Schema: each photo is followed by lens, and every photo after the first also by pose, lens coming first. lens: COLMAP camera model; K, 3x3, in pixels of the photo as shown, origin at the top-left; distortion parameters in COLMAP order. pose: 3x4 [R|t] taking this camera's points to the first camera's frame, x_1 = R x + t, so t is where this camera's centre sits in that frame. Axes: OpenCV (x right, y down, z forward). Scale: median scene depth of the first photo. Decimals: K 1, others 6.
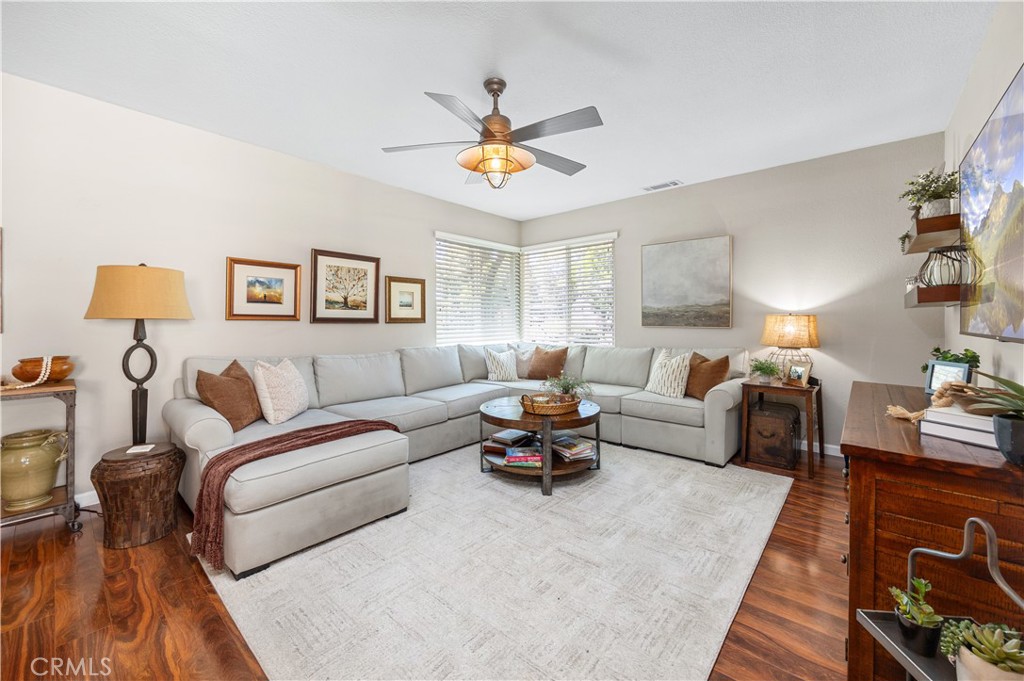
lens RADIAL K [[402.0, 0, 515.1], [0, 402.0, 323.0], [0, 0, 1]] dist [0.000657, 0.000242]
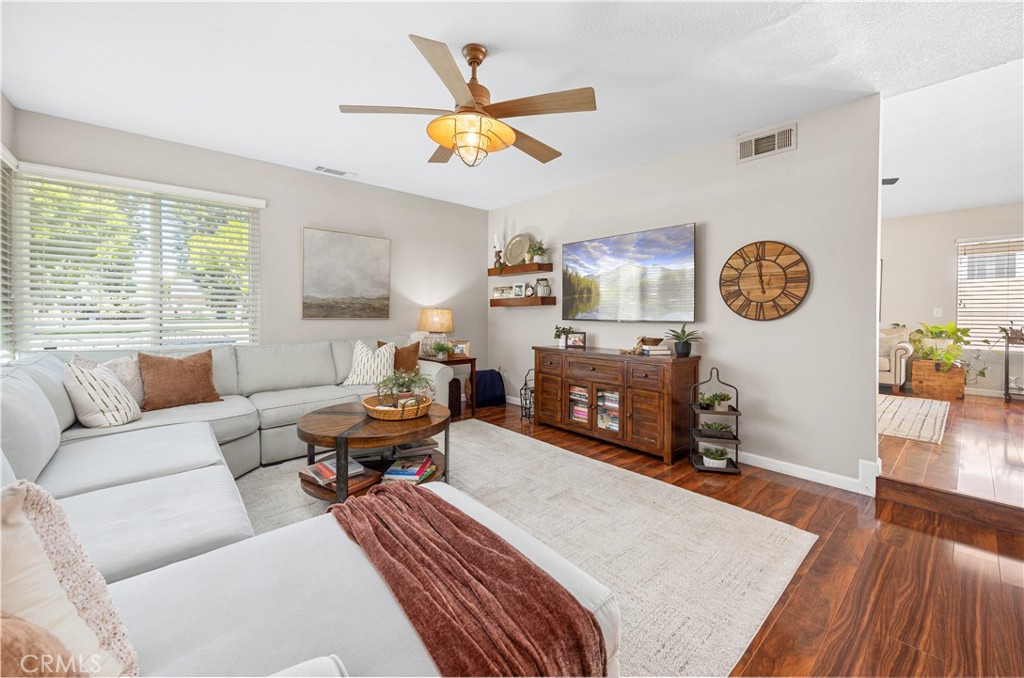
lens RADIAL K [[402.0, 0, 515.1], [0, 402.0, 321.5], [0, 0, 1]] dist [0.000657, 0.000242]
pose [[0.147860, -0.014632, 0.988900, -0.552522], [-0.002484, 0.999882, 0.015166, 0.000943], [-0.989005, -0.004699, 0.147806, 0.454799]]
